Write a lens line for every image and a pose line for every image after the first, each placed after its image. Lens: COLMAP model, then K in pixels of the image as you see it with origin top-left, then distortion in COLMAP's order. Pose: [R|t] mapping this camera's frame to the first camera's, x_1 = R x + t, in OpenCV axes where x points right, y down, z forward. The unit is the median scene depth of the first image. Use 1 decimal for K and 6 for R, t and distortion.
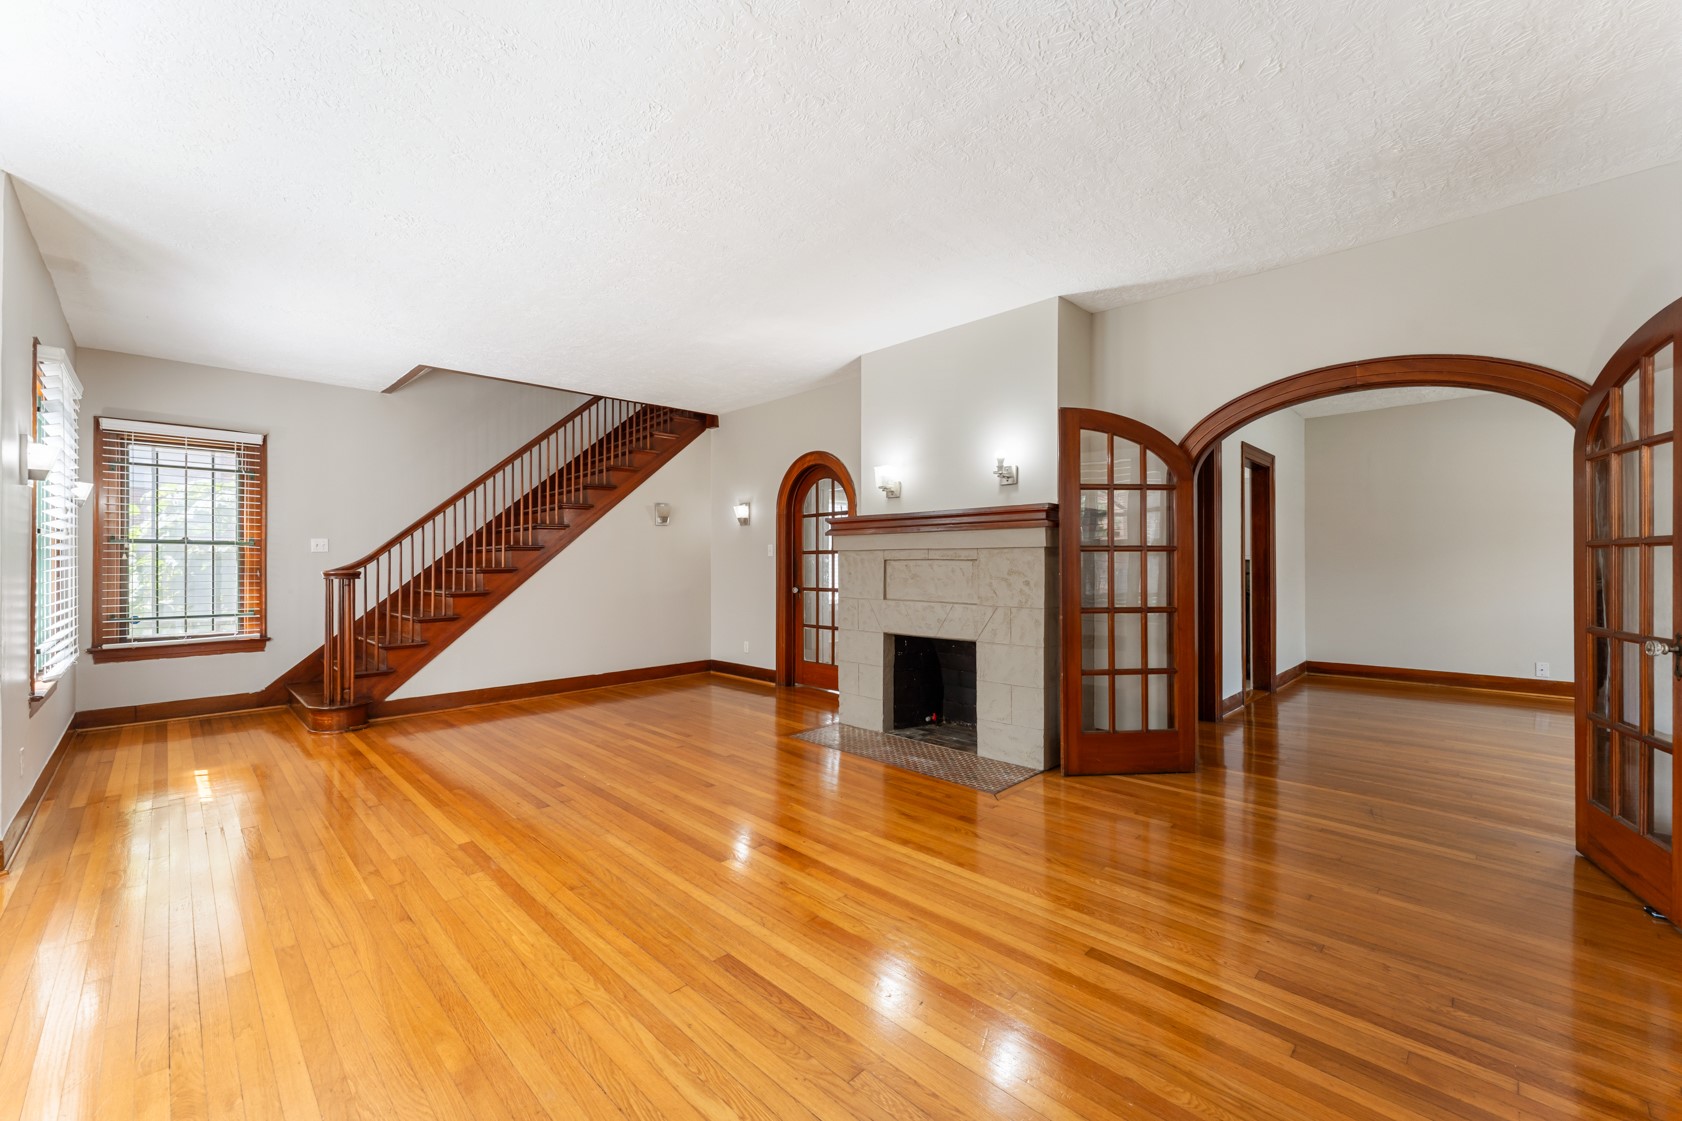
lens RADIAL K [[677.8, 0, 835.0], [0, 677.8, 568.2], [0, 0, 1]] dist [0.000620, -0.000193]
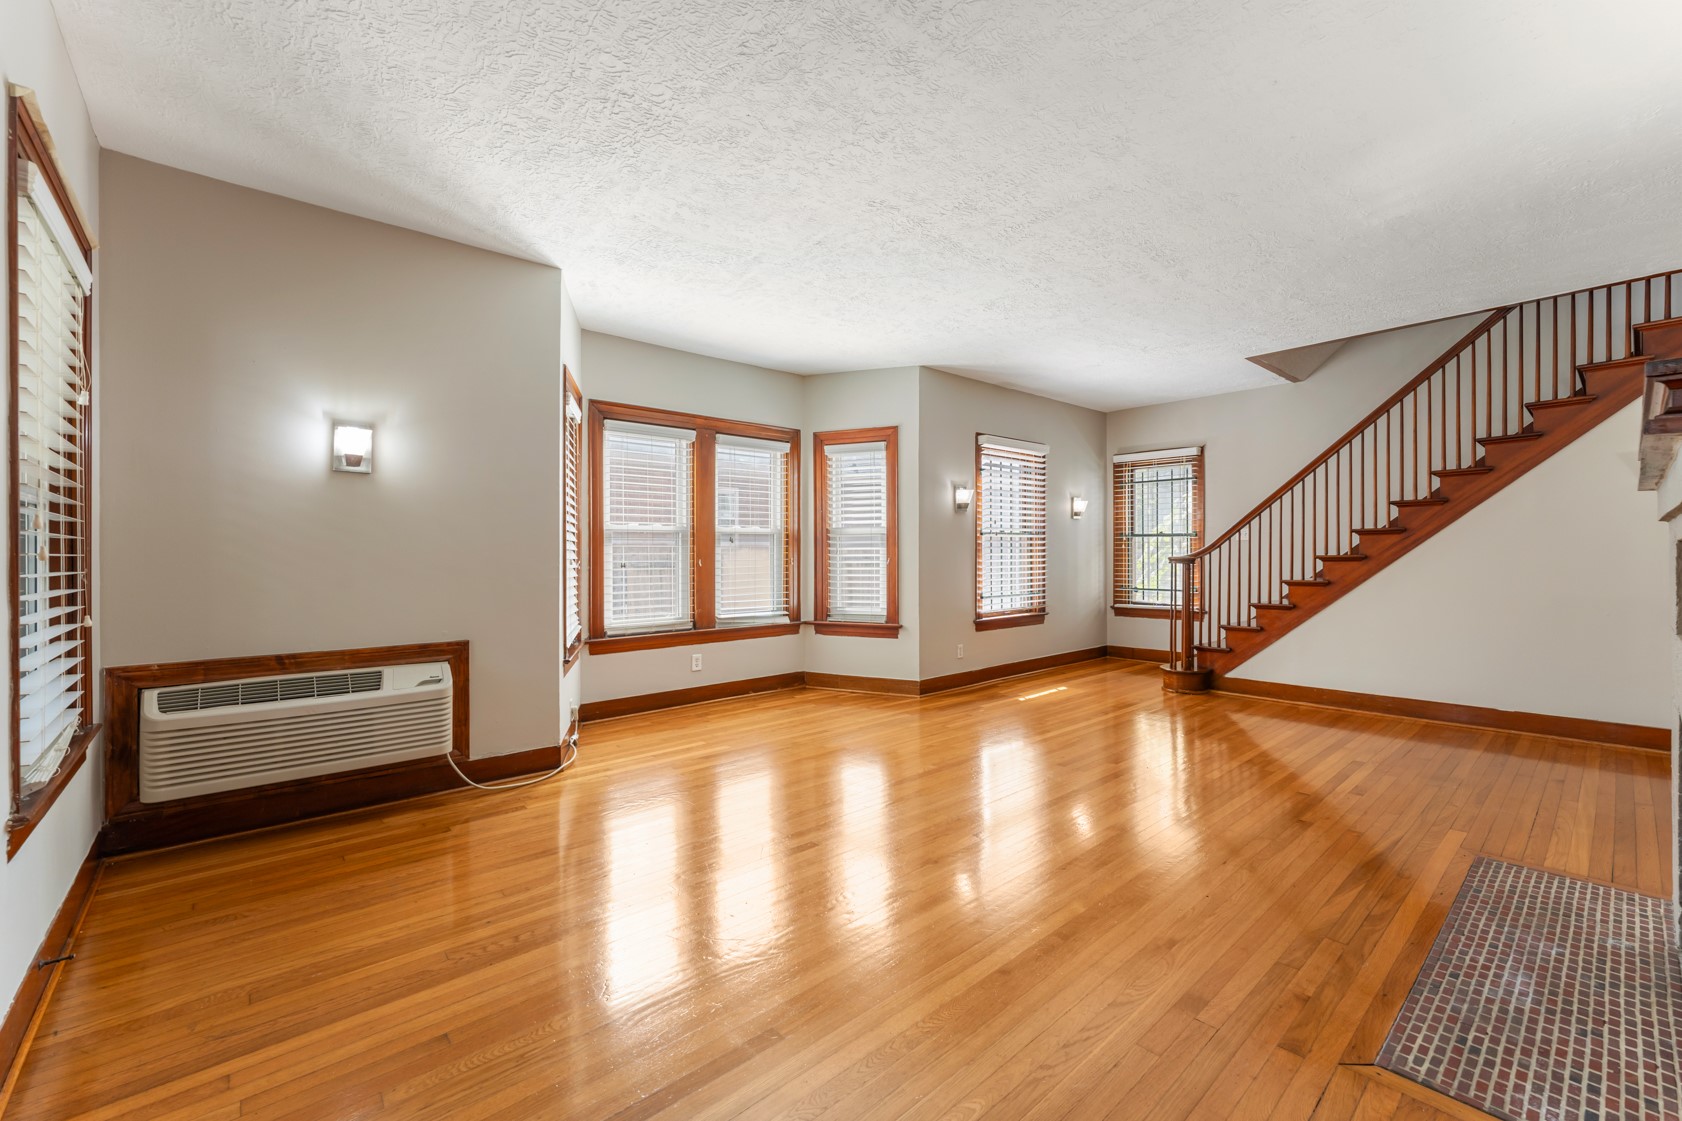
lens RADIAL K [[677.8, 0, 837.7], [0, 677.8, 555.8], [0, 0, 1]] dist [0.000620, -0.000193]
pose [[-0.051262, 0.006561, -0.998664, 0.455401], [-0.005219, 0.999963, 0.006838, -0.002771], [0.998672, 0.005562, -0.051226, 0.432054]]
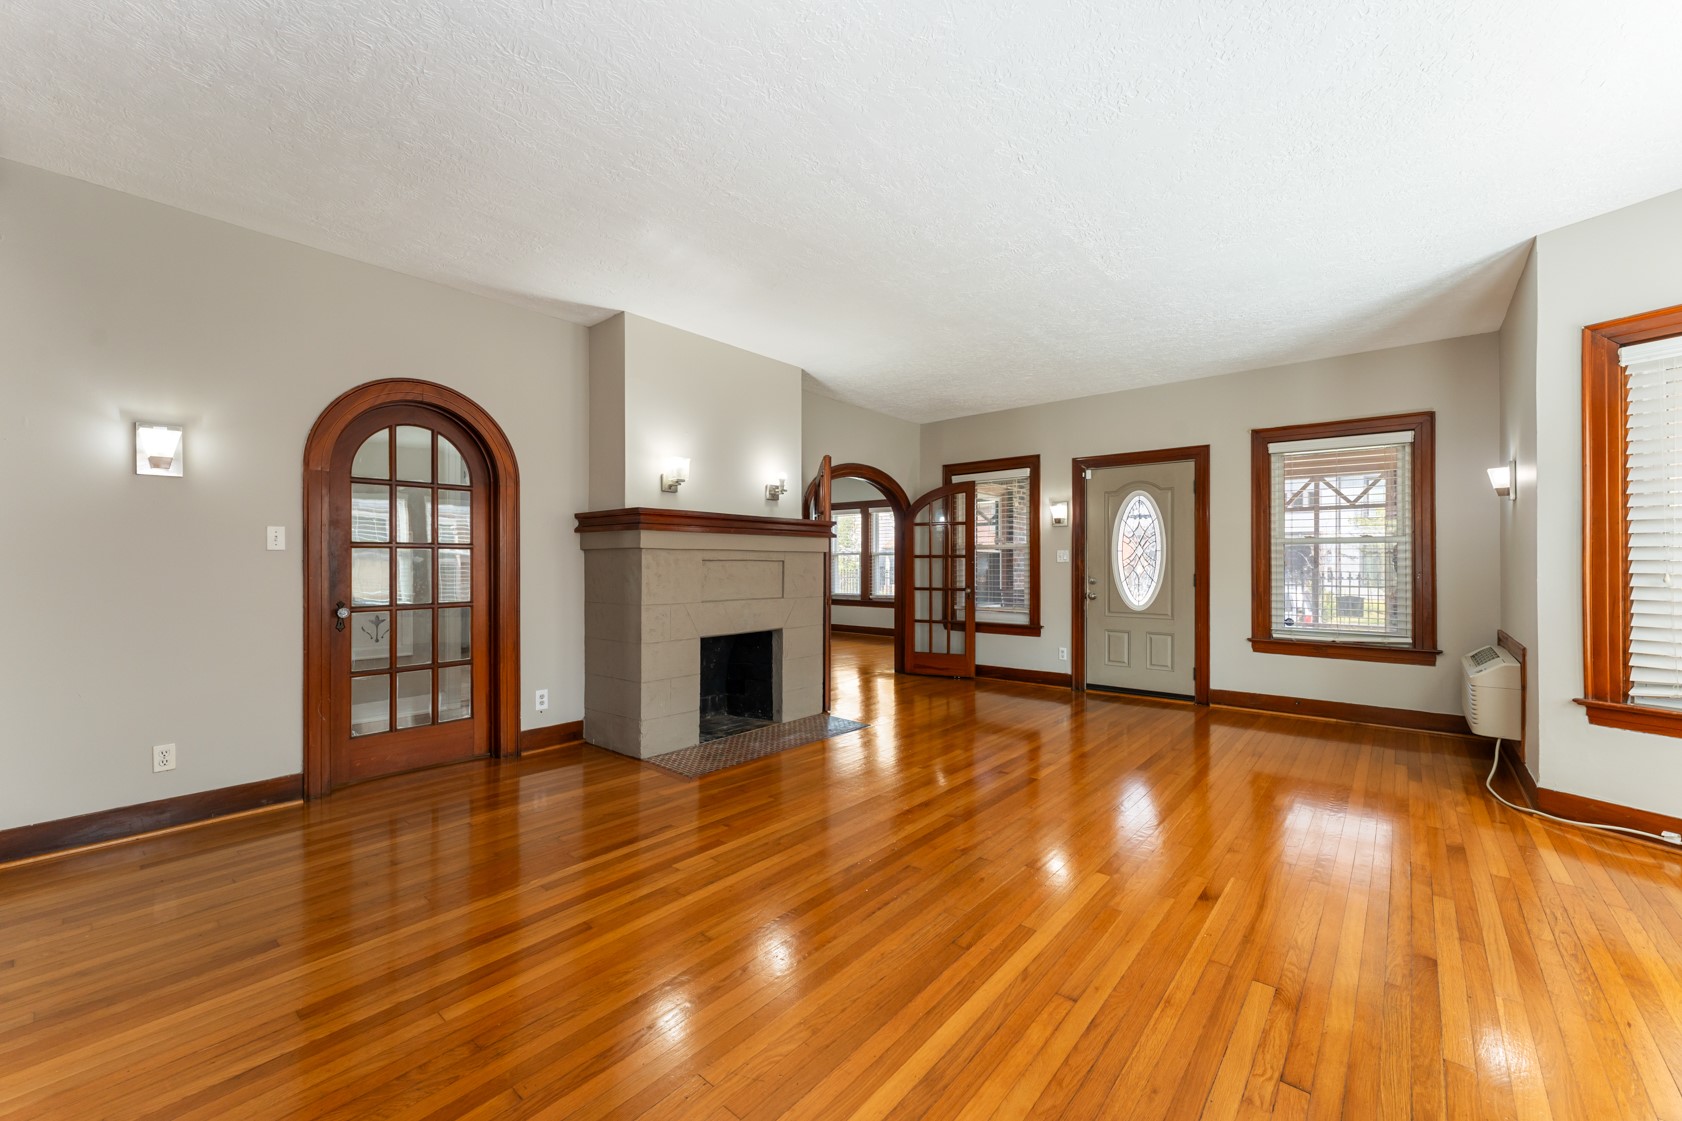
lens RADIAL K [[677.8, 0, 834.1], [0, 677.8, 567.2], [0, 0, 1]] dist [0.000620, -0.000193]
pose [[-0.099294, 0.002762, 0.995054, -0.762523], [0.009653, 0.999952, -0.001813, 0.000782], [-0.995011, 0.009425, -0.099316, 0.784083]]
